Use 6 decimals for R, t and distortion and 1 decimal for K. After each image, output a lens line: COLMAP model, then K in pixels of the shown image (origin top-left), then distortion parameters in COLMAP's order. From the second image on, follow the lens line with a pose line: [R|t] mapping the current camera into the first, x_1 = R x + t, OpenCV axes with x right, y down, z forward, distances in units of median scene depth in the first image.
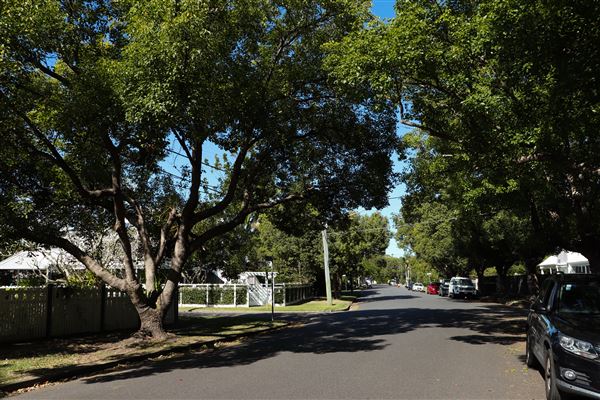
lens RADIAL K [[504.8, 0, 300.0], [0, 504.8, 200.0], [0, 0, 1]] dist [-0.135549, 0.161979]
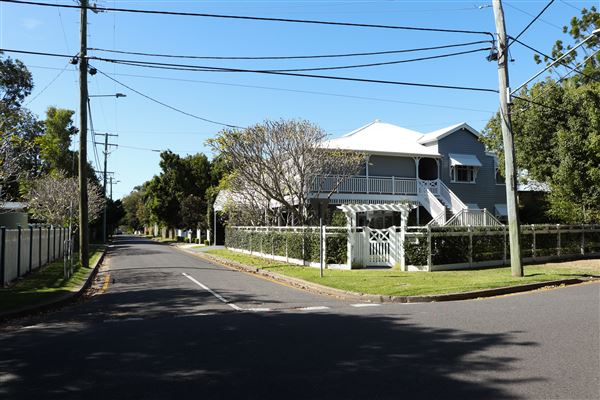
lens RADIAL K [[504.8, 0, 300.0], [0, 504.8, 200.0], [0, 0, 1]] dist [-0.135549, 0.161979]
pose [[0.673464, -0.027262, -0.738717, 0.245808], [0.115786, 0.990875, 0.068991, 0.090581], [0.730096, -0.131996, 0.670476, 0.571978]]
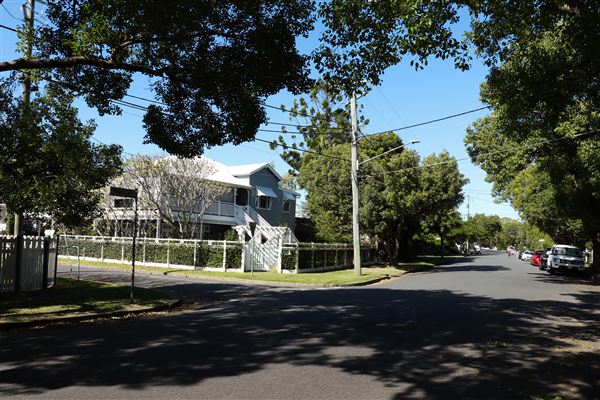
lens RADIAL K [[504.8, 0, 300.0], [0, 504.8, 200.0], [0, 0, 1]] dist [-0.135549, 0.161979]
pose [[0.970374, 0.018976, -0.240863, 0.147918], [-0.000602, 0.997098, 0.076129, 0.046030], [0.241609, -0.073728, 0.967569, 0.284742]]
